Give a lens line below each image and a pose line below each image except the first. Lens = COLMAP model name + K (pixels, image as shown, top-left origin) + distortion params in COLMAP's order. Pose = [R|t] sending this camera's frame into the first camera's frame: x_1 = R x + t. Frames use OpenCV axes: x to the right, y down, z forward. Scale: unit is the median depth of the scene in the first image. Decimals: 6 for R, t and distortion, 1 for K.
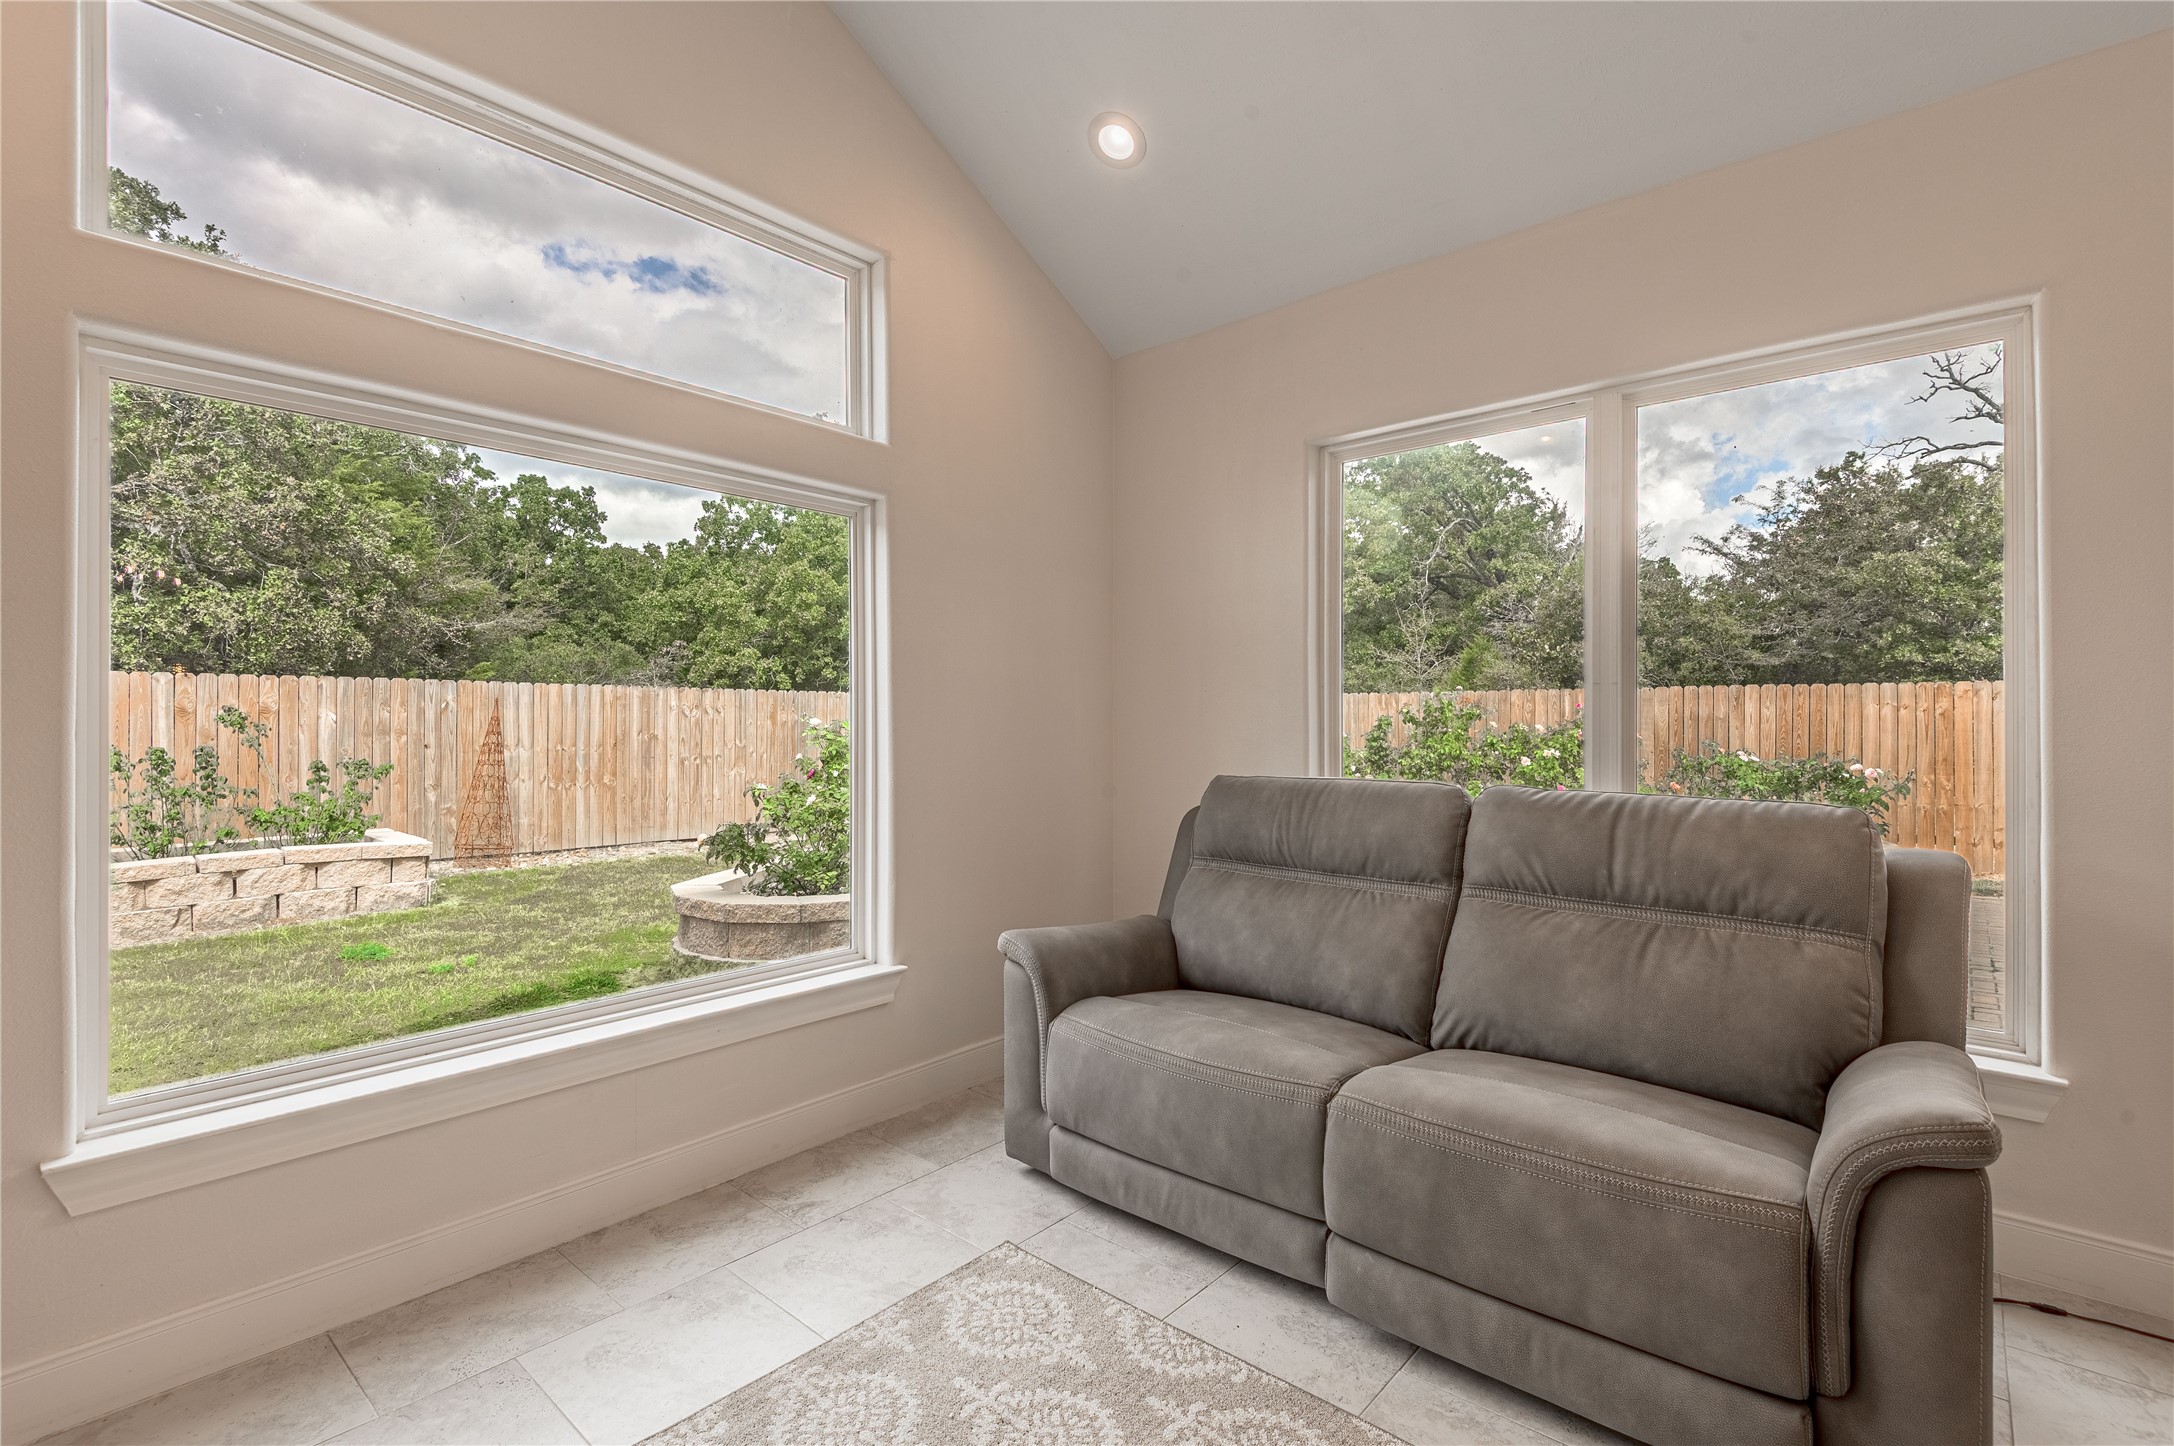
lens RADIAL K [[1015.3, 0, 1085.3], [0, 1015.3, 729.1], [0, 0, 1]] dist [0.010992, -0.009190]
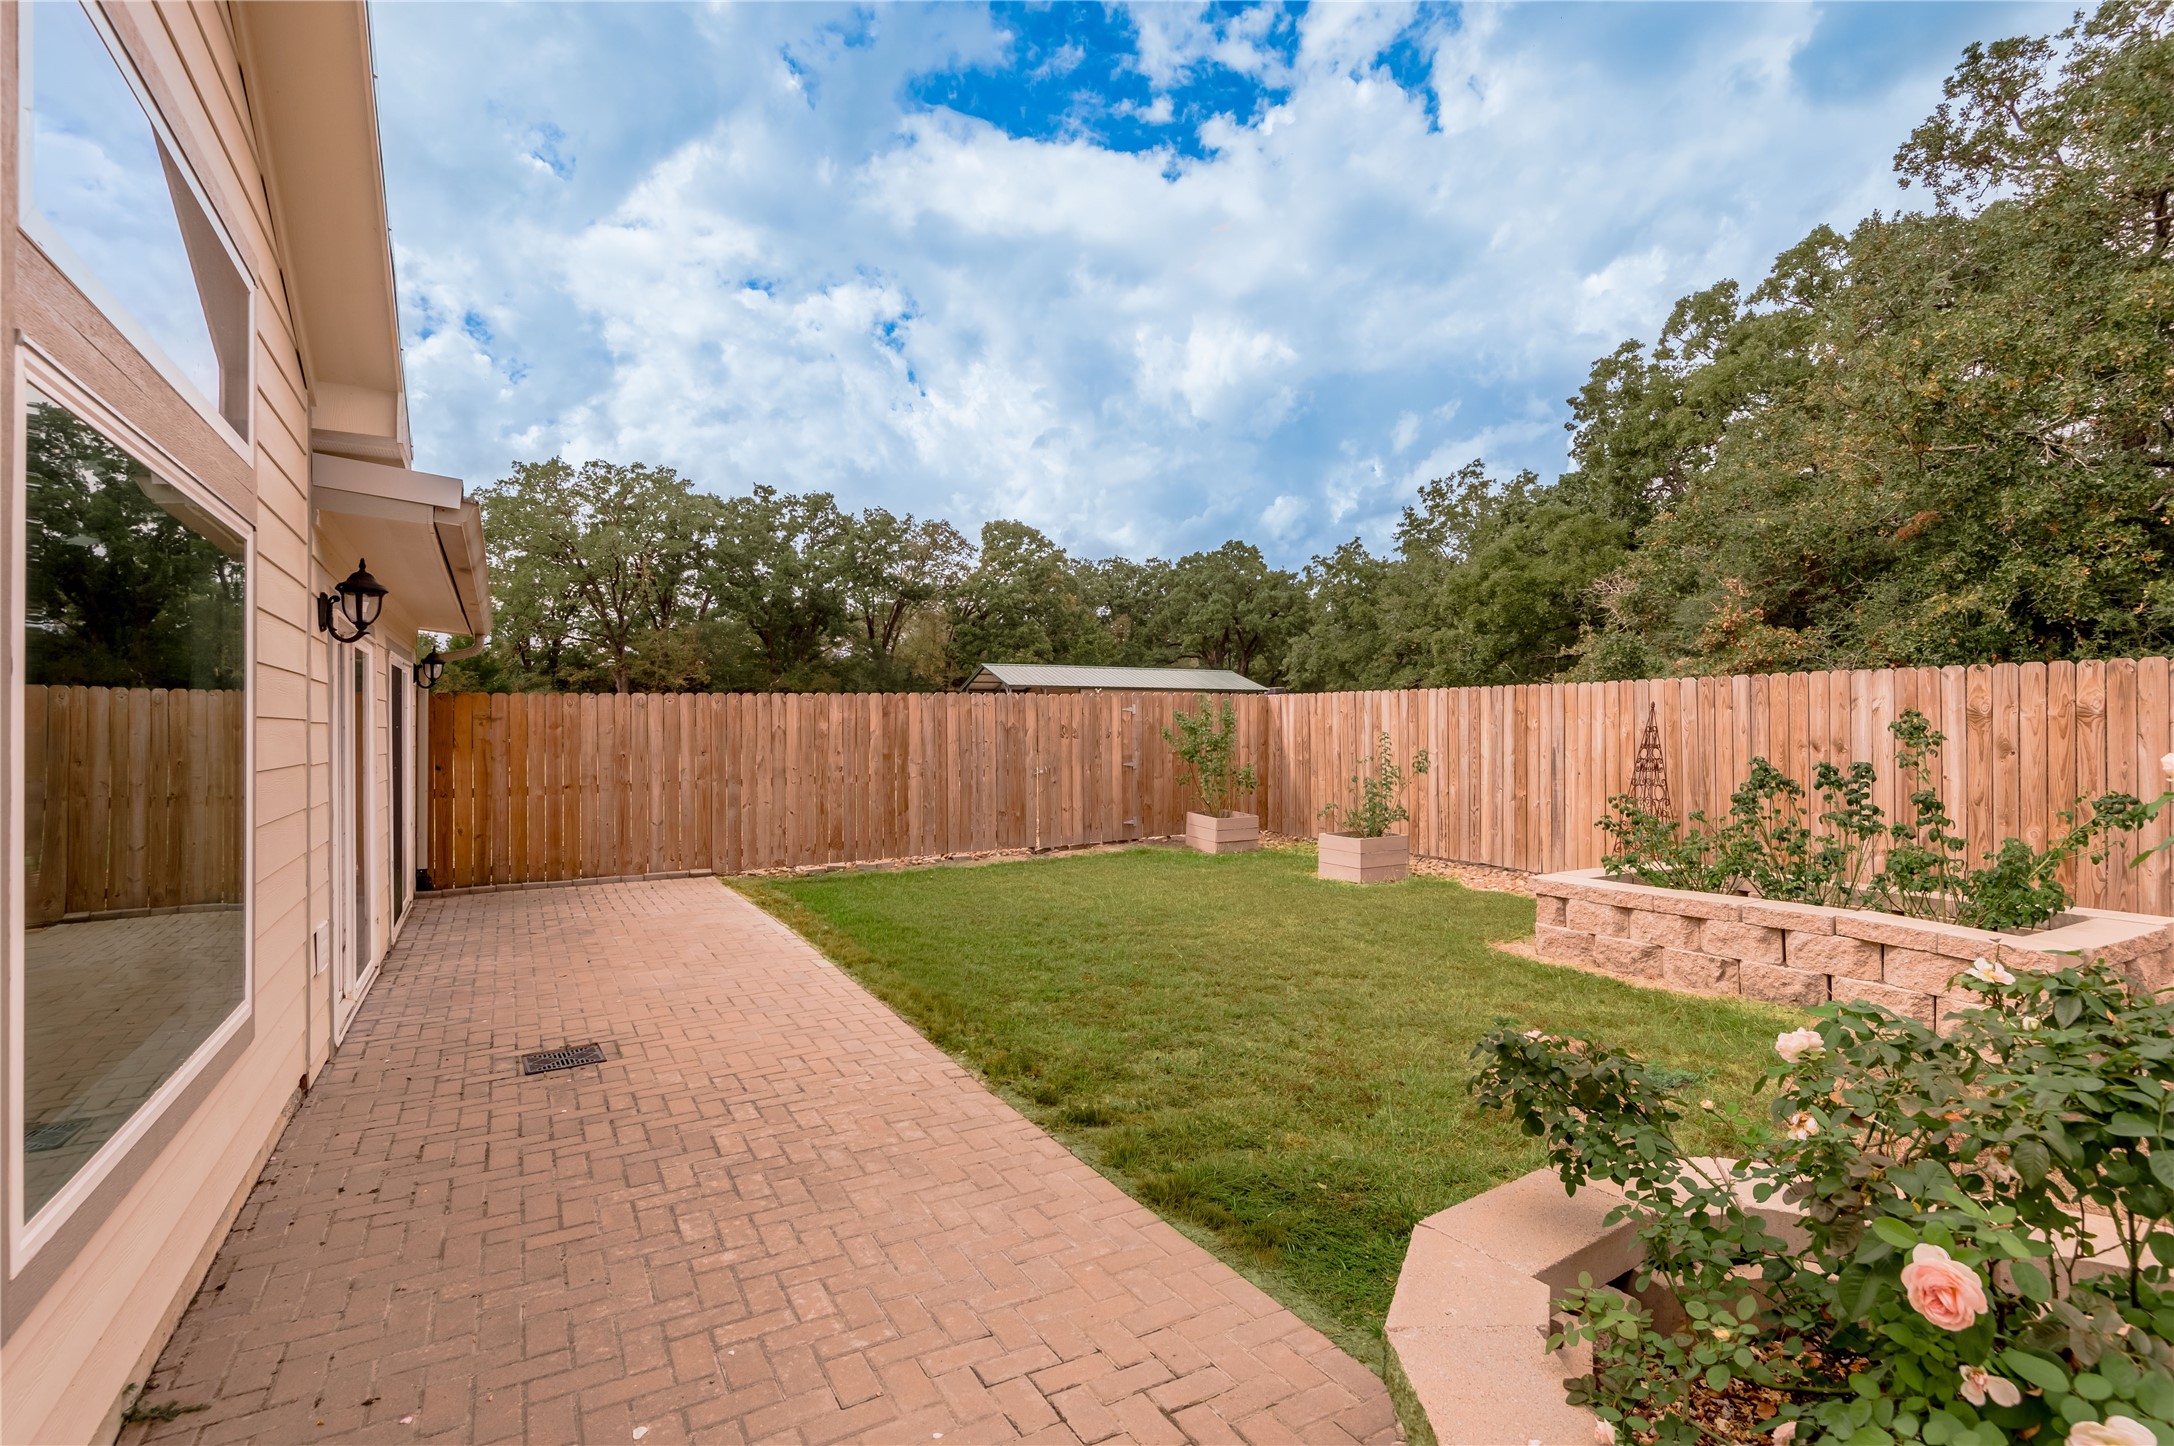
lens RADIAL K [[1015.3, 0, 1085.6], [0, 1015.3, 721.8], [0, 0, 1]] dist [0.010992, -0.009190]
pose [[-0.341517, 0.000175, -0.939876, 0.039922], [0.002754, 0.999996, -0.000814, -0.010908], [0.939872, -0.002866, -0.341516, 0.496190]]
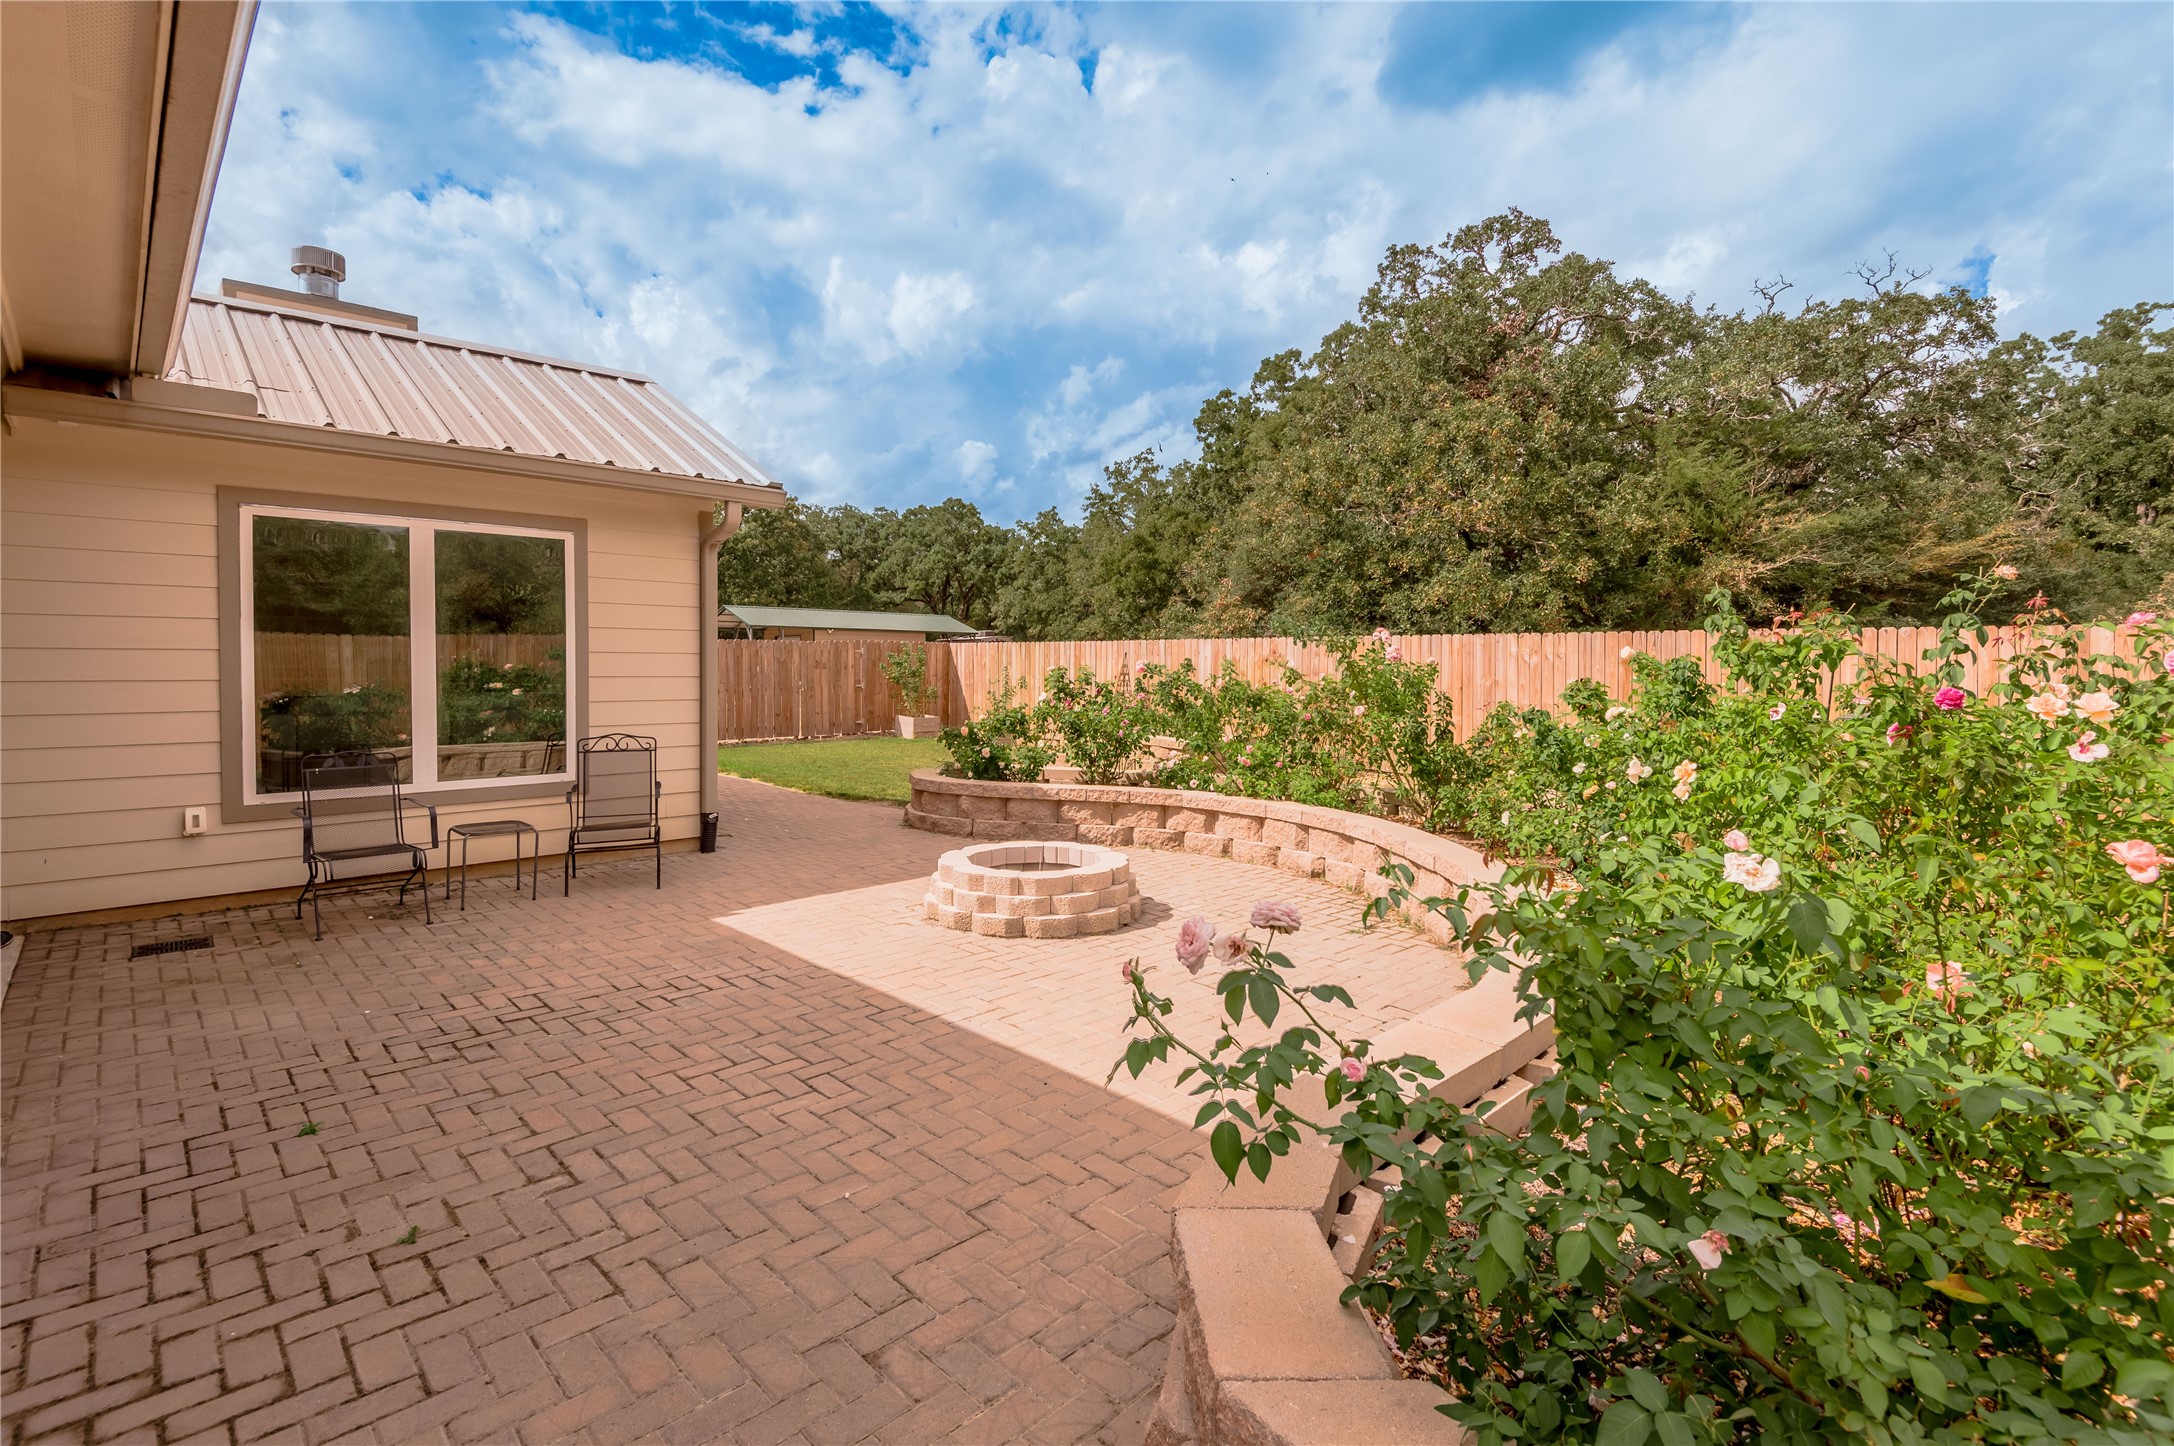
lens RADIAL K [[1015.3, 0, 1061.4], [0, 1015.3, 688.5], [0, 0, 1]] dist [0.010992, -0.009190]
pose [[-0.107061, 0.024918, -0.993940, 0.677941], [-0.008027, 0.999632, 0.025925, -0.008869], [0.994220, 0.010754, -0.106821, 0.693892]]
